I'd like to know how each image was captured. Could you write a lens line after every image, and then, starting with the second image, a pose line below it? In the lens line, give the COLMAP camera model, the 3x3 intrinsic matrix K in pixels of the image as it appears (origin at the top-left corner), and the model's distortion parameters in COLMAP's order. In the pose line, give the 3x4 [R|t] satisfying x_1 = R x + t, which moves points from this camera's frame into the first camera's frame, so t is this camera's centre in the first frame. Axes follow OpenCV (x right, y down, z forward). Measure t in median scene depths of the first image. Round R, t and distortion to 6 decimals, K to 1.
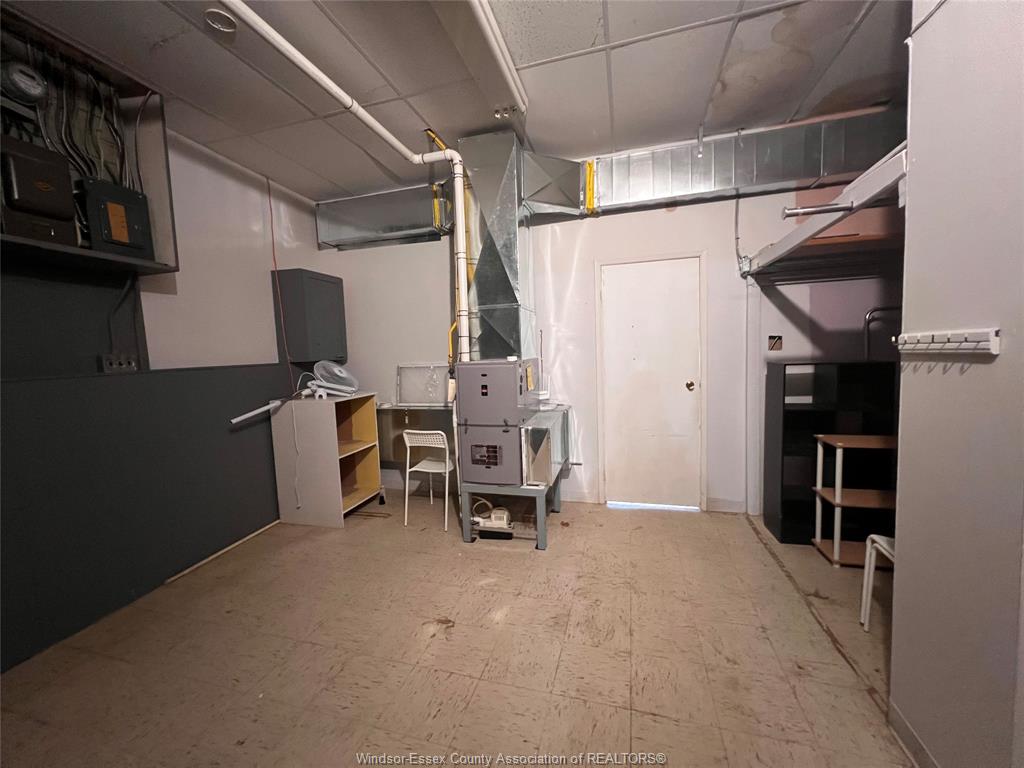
lens RADIAL K [[407.8, 0, 508.5], [0, 407.8, 381.3], [0, 0, 1]] dist [-0.001122, 0.000379]
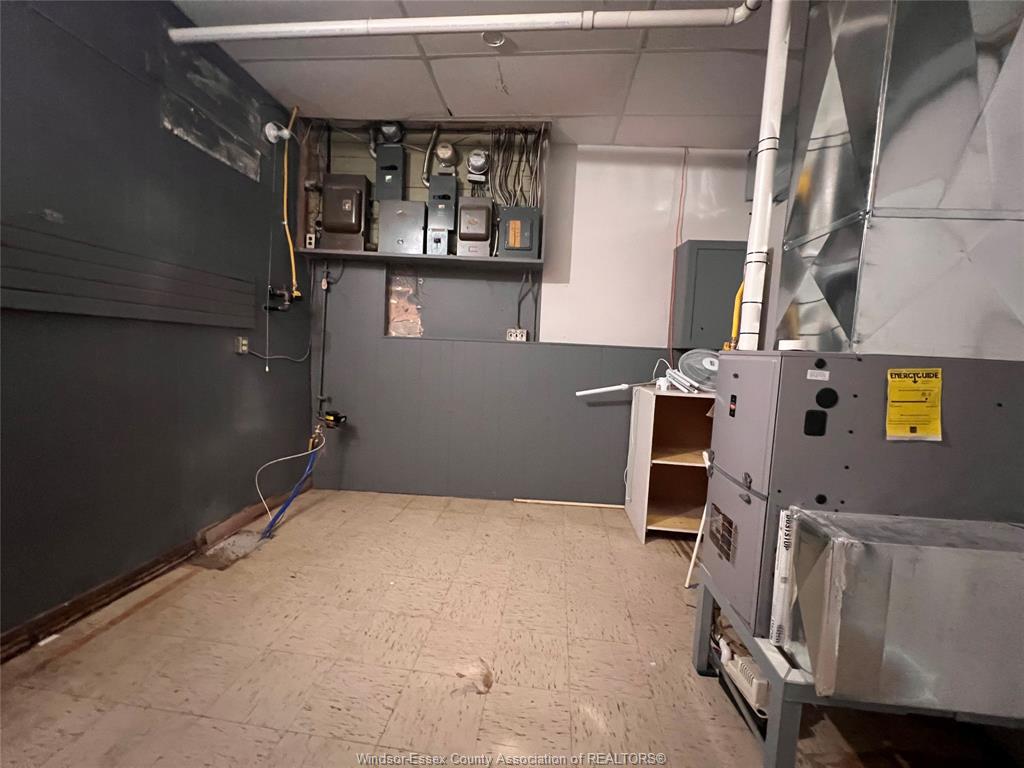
lens RADIAL K [[407.8, 0, 509.8], [0, 407.8, 381.2], [0, 0, 1]] dist [-0.001122, 0.000379]
pose [[0.172031, 0.121382, -0.977585, 0.360974], [-0.132986, 0.986157, 0.099044, -0.019775], [0.976074, 0.112967, 0.185791, 0.594693]]
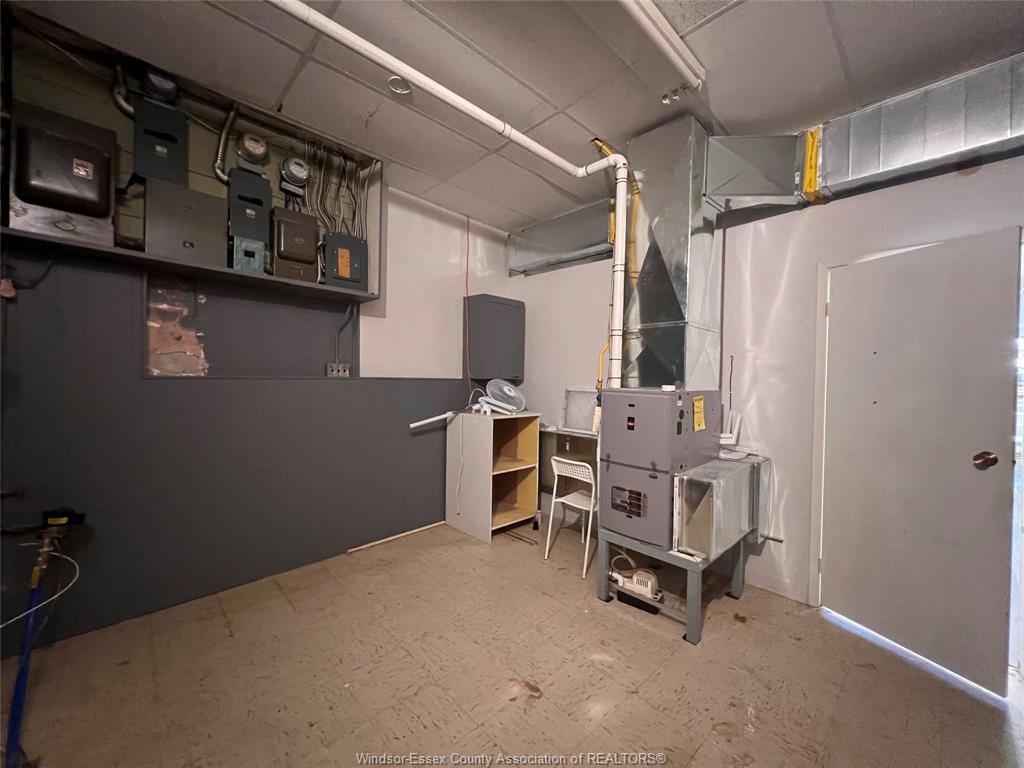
lens RADIAL K [[407.8, 0, 509.8], [0, 407.8, 381.3], [0, 0, 1]] dist [-0.001122, 0.000379]
pose [[0.858496, 0.059544, -0.509352, 0.140953], [-0.092176, 0.994977, -0.039044, -0.008005], [0.504469, 0.080469, 0.859672, 0.134855]]
